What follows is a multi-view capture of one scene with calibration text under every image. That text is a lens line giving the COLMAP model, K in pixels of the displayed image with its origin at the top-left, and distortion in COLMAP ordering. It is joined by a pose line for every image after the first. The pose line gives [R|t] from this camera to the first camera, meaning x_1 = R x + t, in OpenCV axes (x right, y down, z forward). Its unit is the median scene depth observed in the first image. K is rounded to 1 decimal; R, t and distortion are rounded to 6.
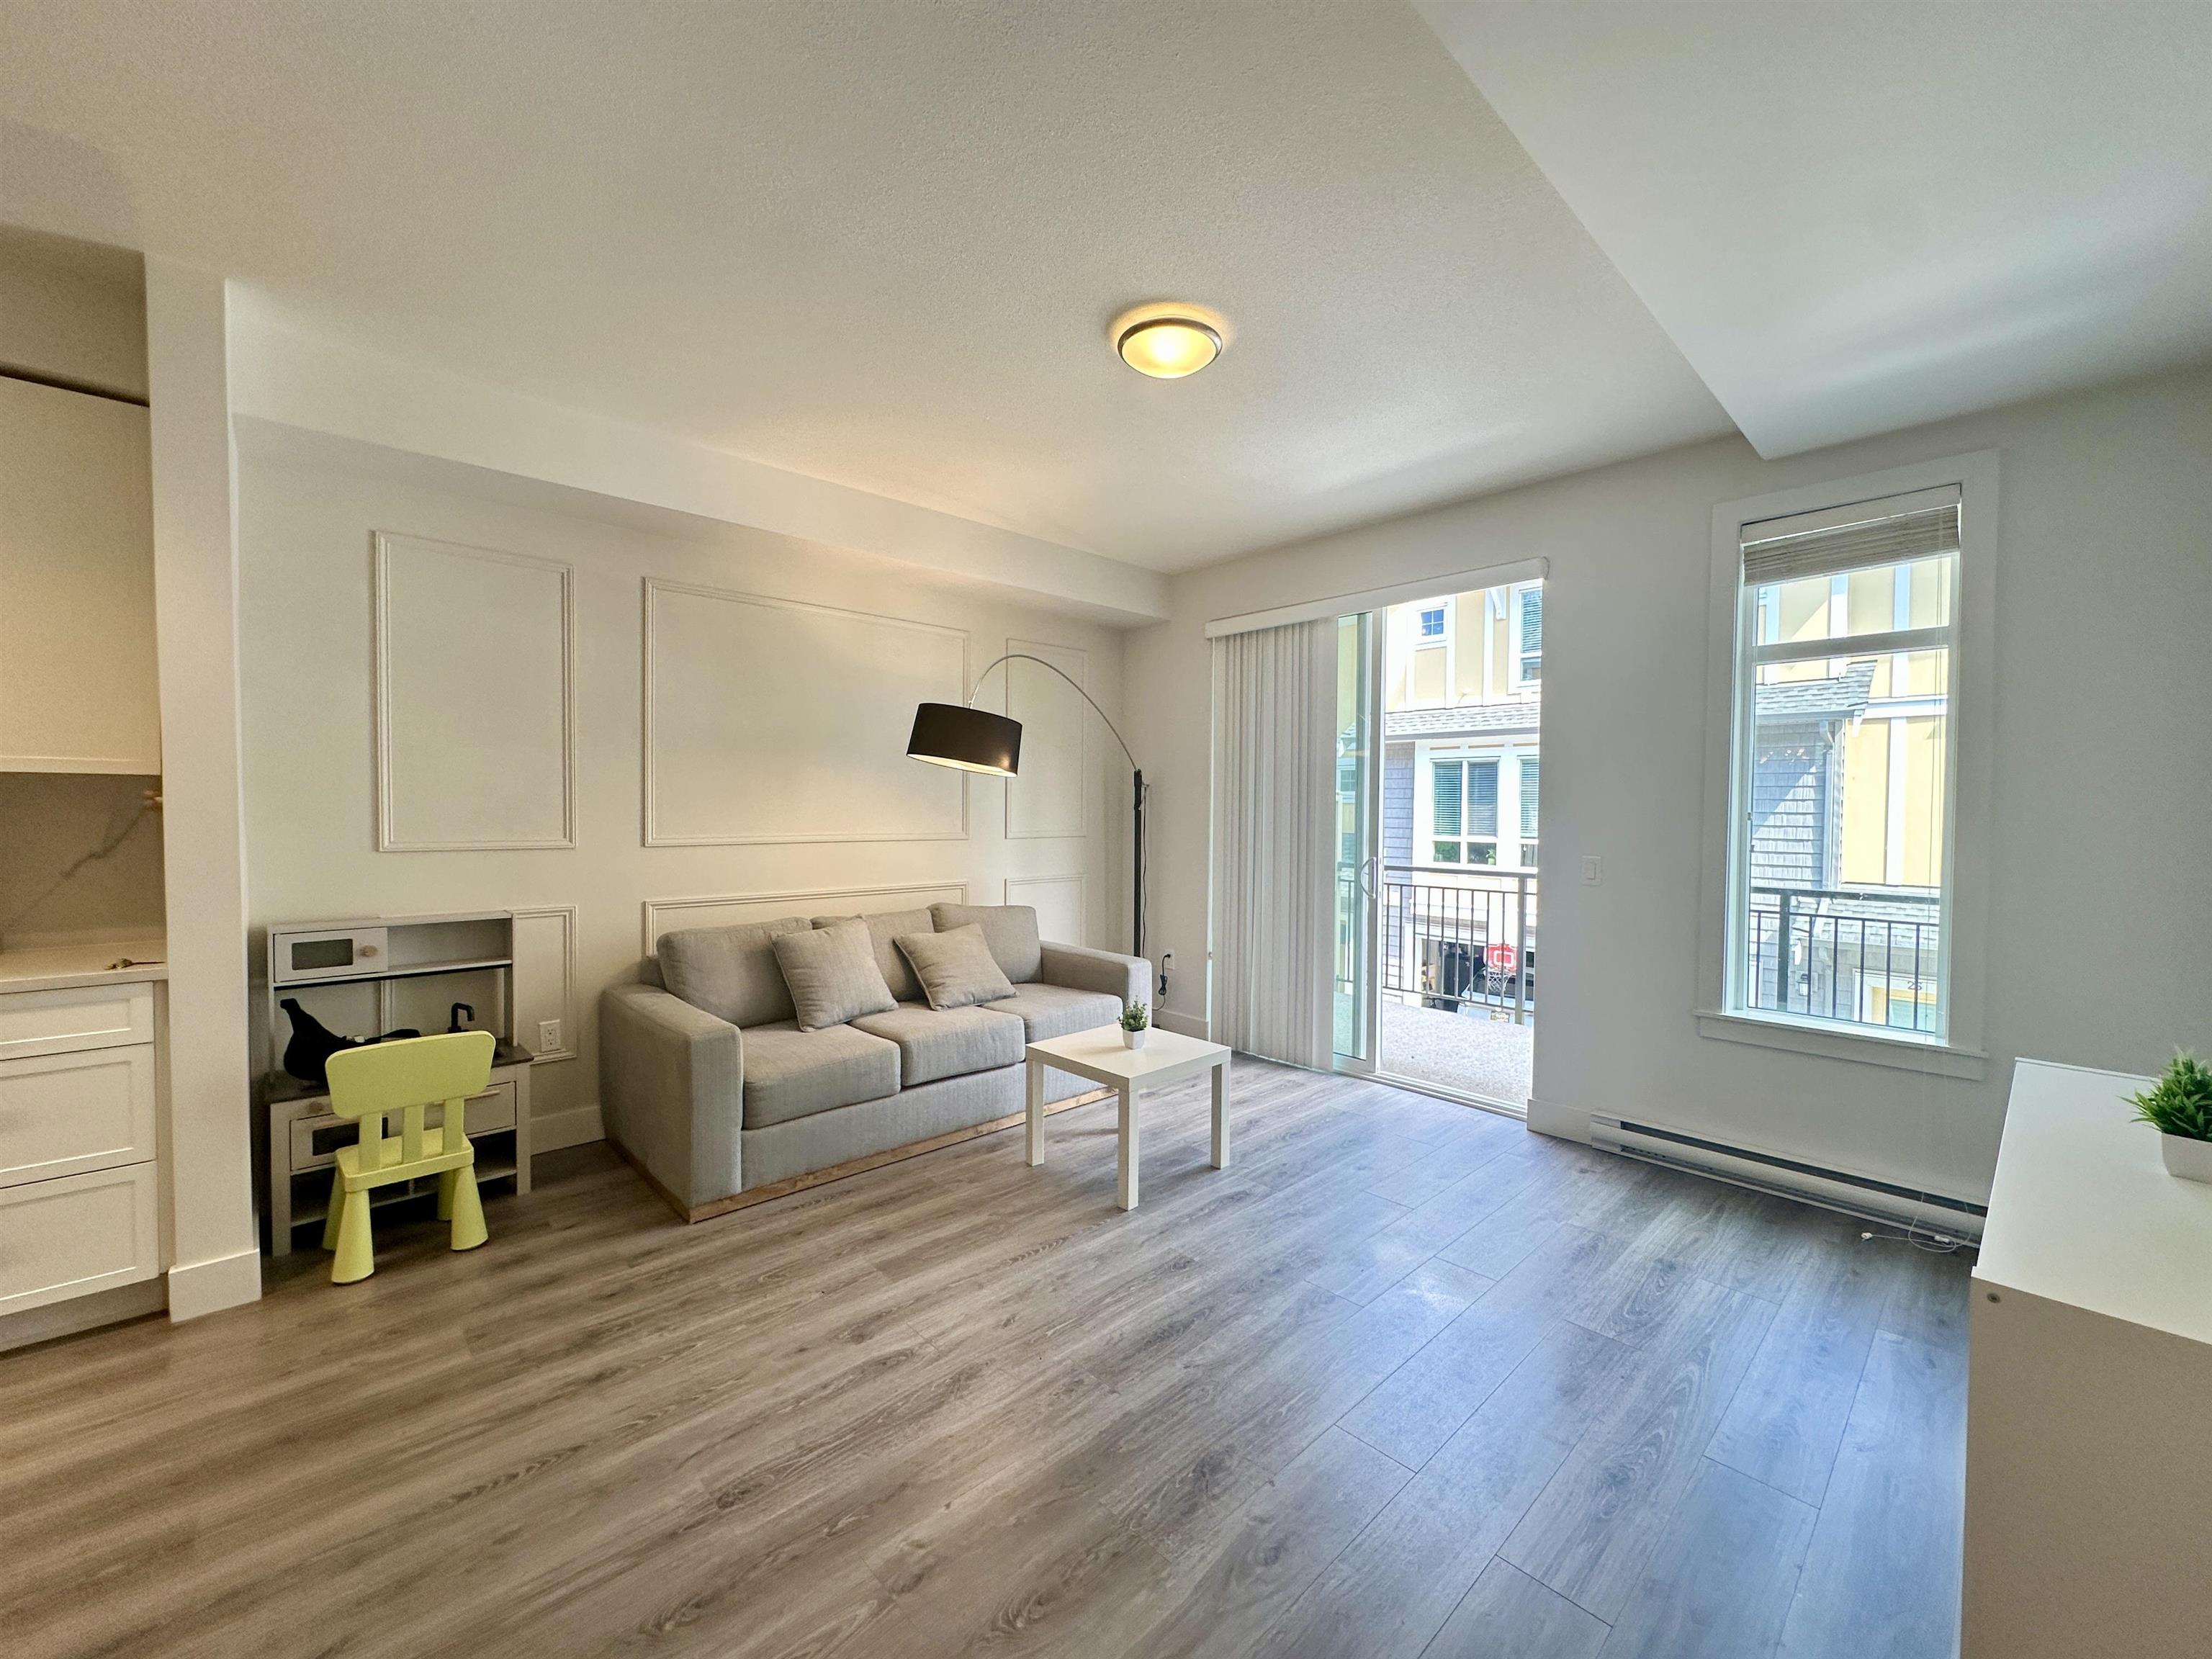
lens RADIAL K [[880.9, 0, 1103.3], [0, 880.9, 827.1], [0, 0, 1]] dist [-0.002248, 0.000583]
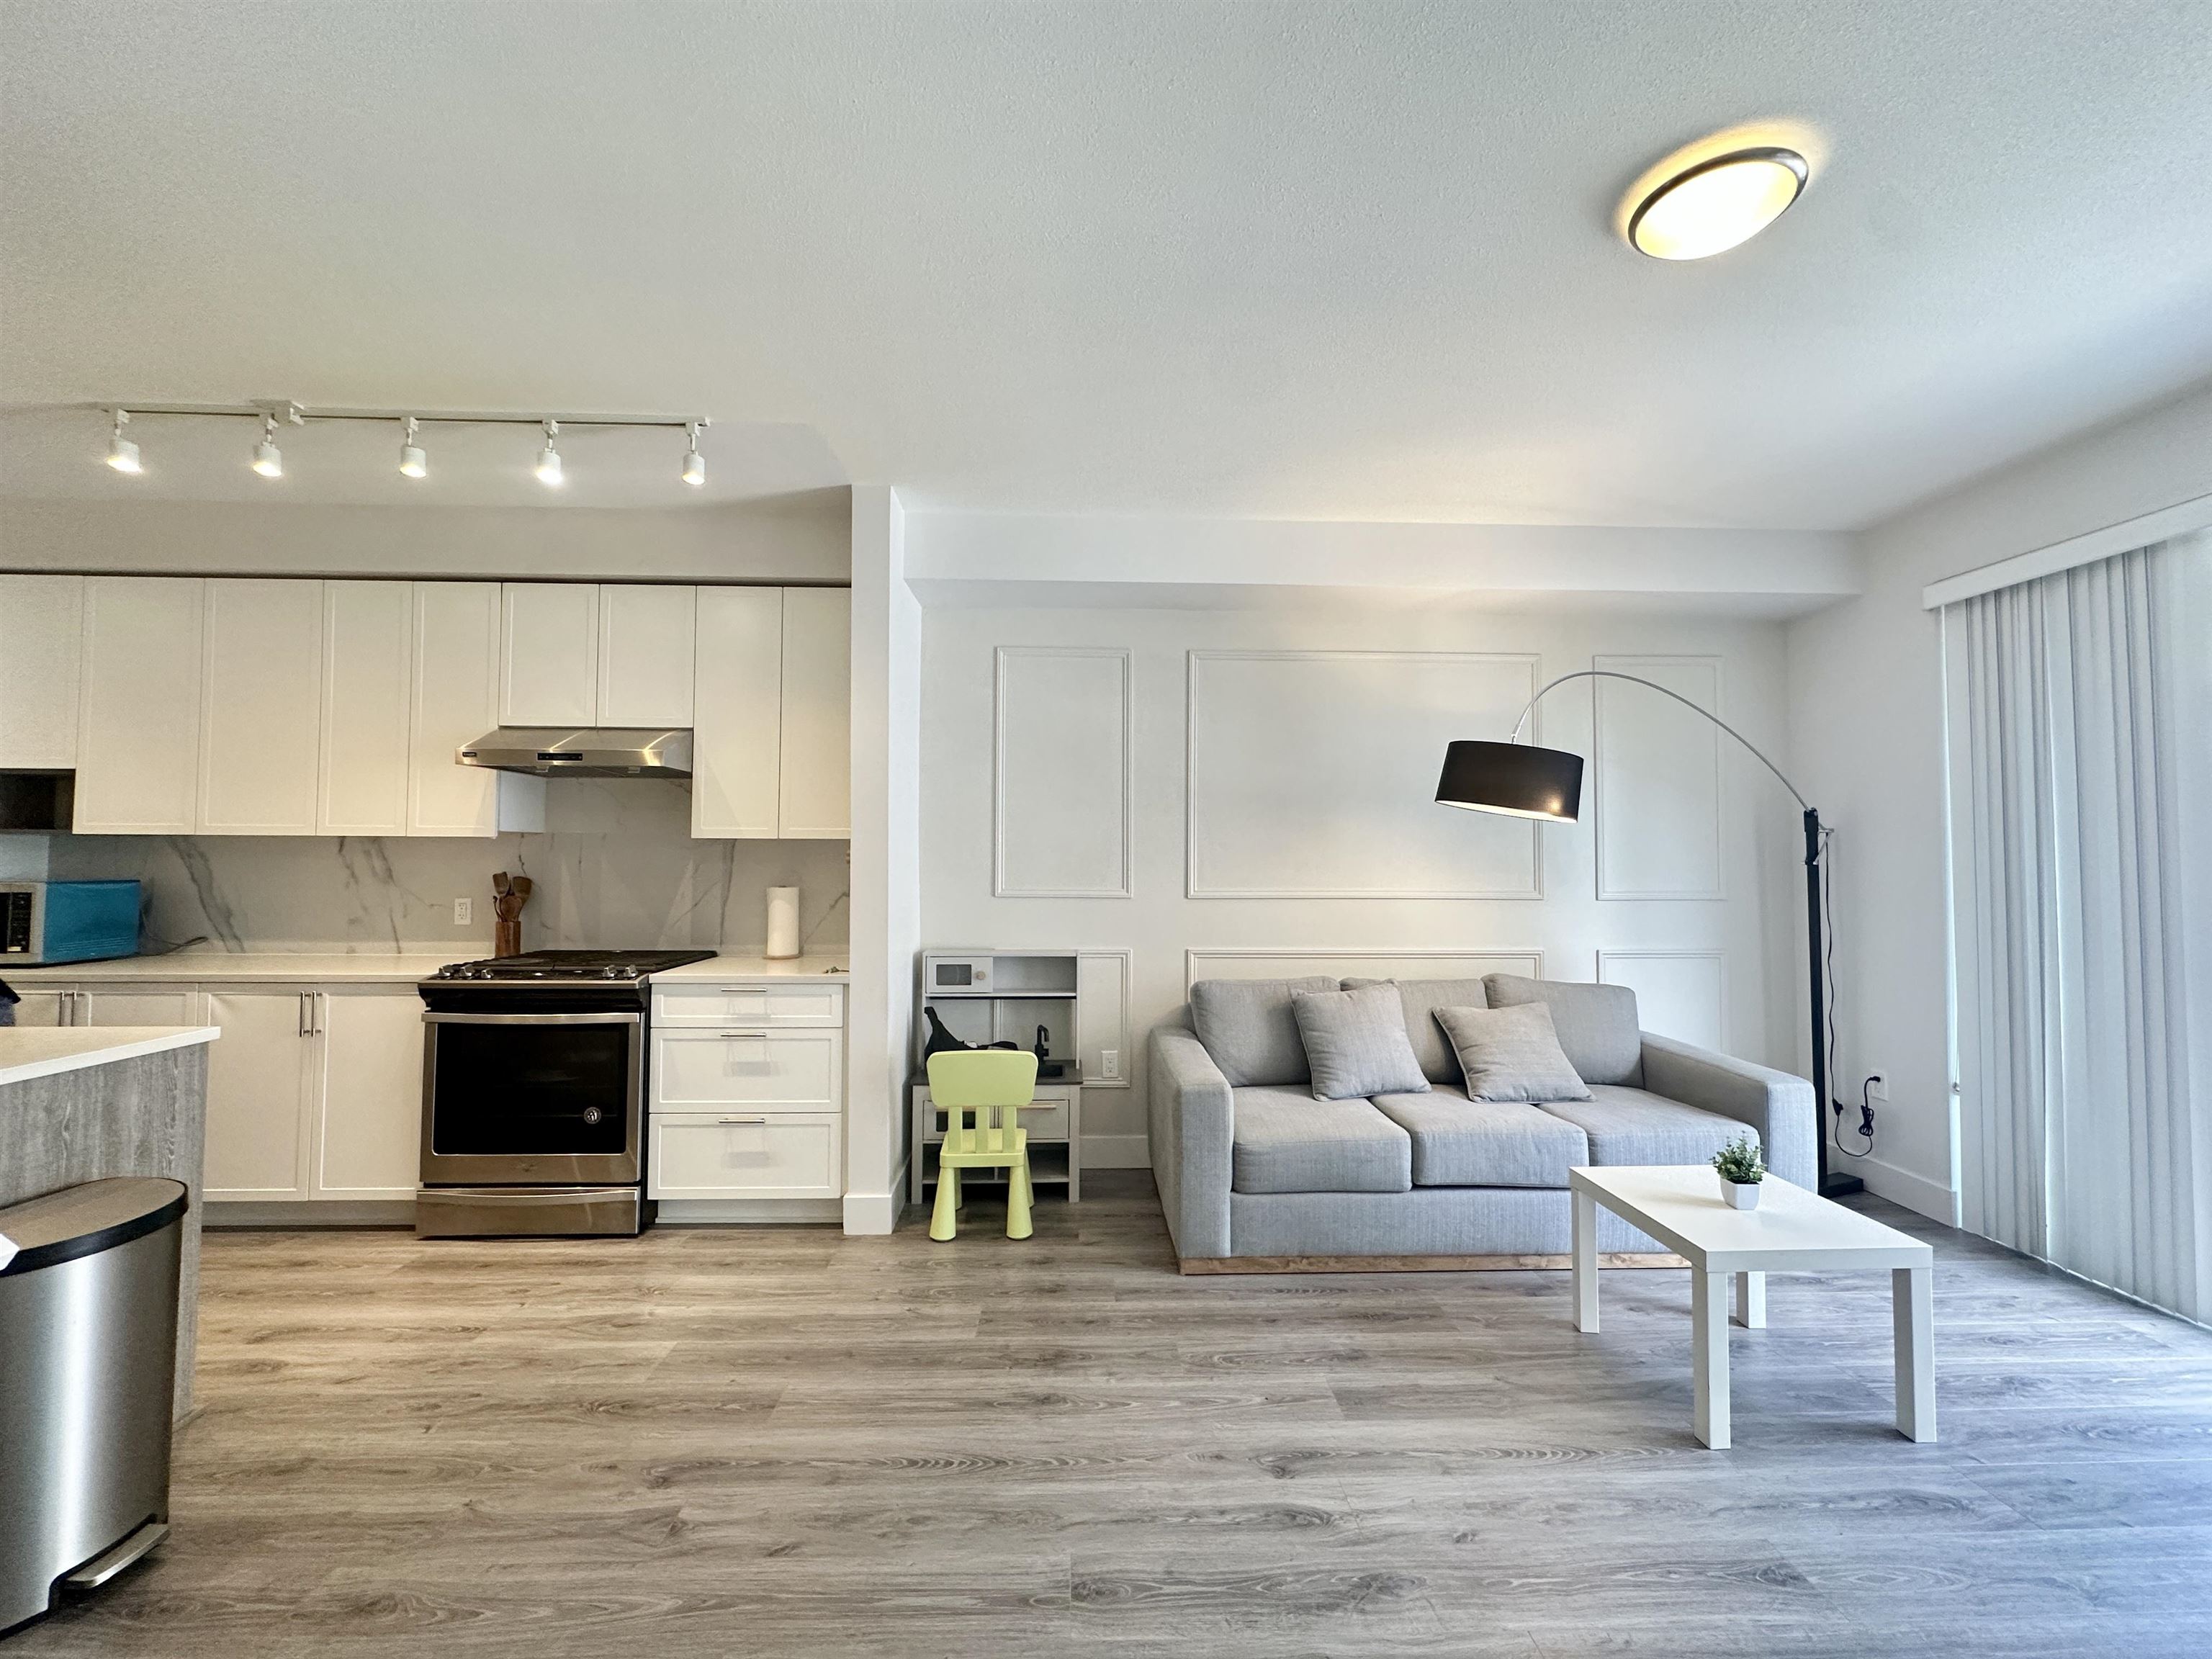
lens RADIAL K [[880.9, 0, 1104.5], [0, 880.9, 827.3], [0, 0, 1]] dist [-0.002248, 0.000583]
pose [[0.752864, -0.027107, -0.657618, 0.137271], [-0.014210, 0.998249, -0.057416, -0.001216], [0.658023, 0.052572, 0.751161, 0.152541]]
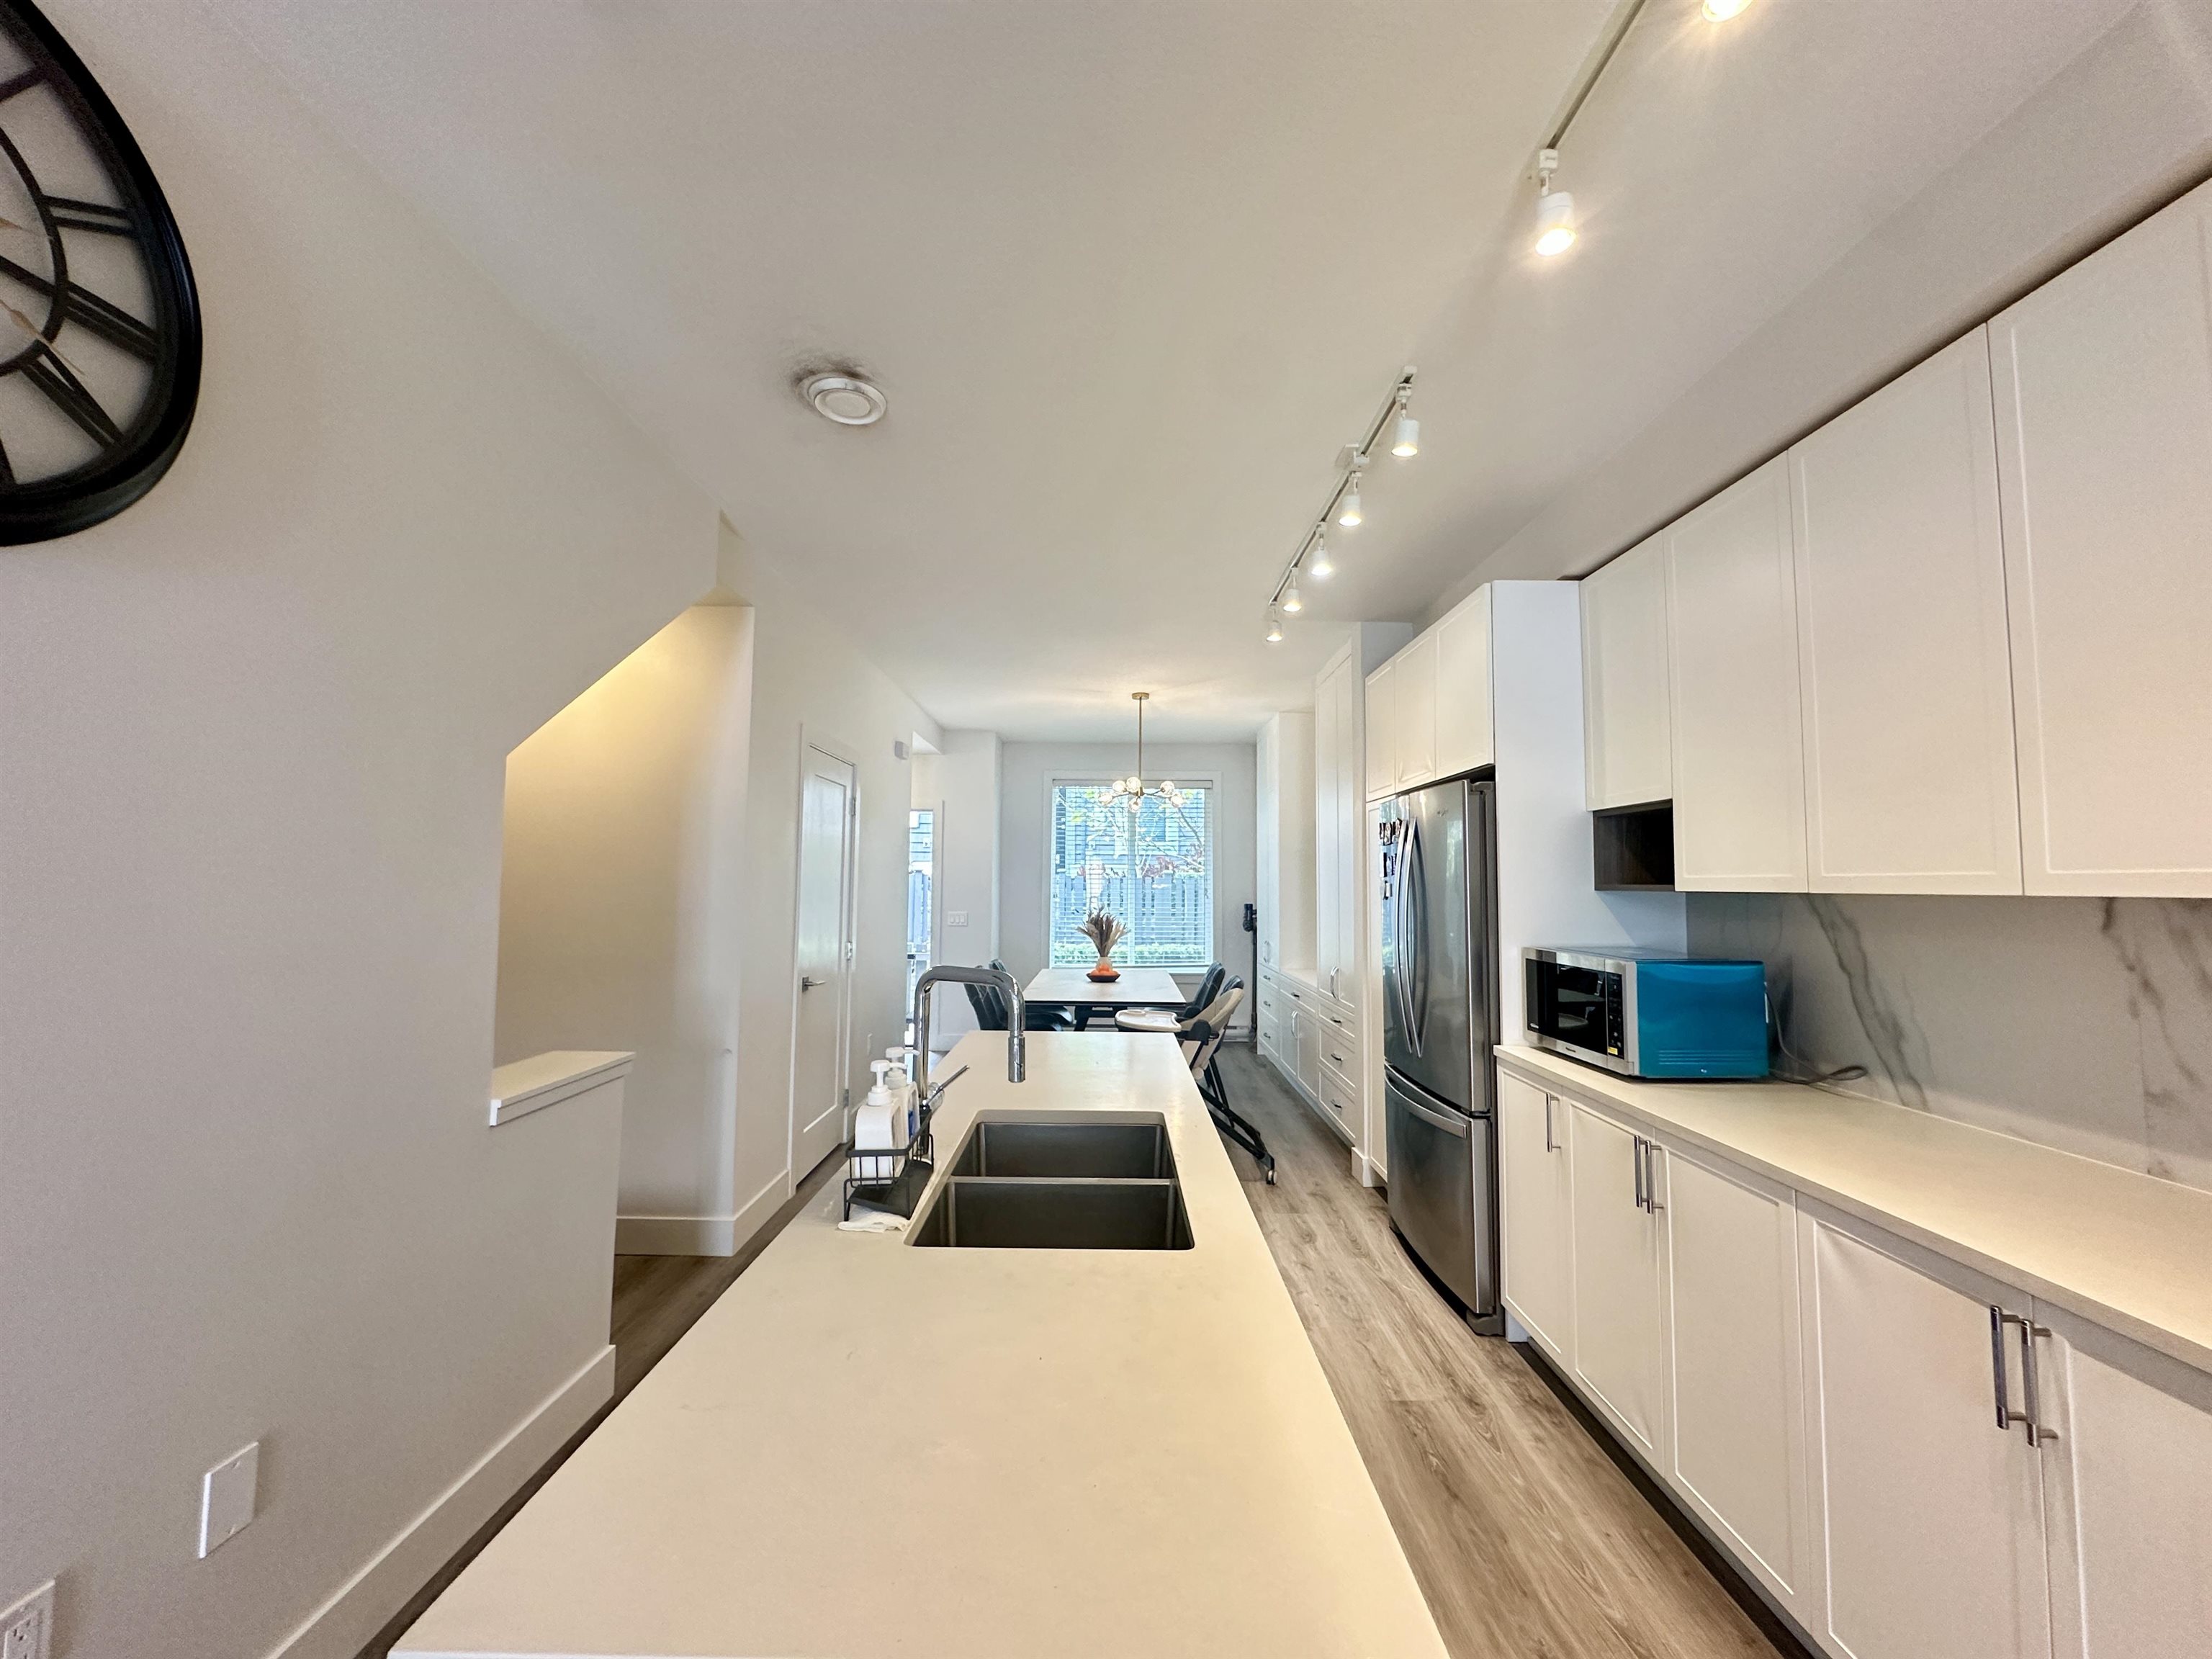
lens RADIAL K [[880.9, 0, 1104.8], [0, 880.9, 826.1], [0, 0, 1]] dist [-0.002248, 0.000583]
pose [[-0.686554, -0.061823, -0.724446, -0.701537], [-0.031924, 0.997981, -0.054911, -0.038385], [0.726377, -0.014573, -0.687141, 0.307291]]
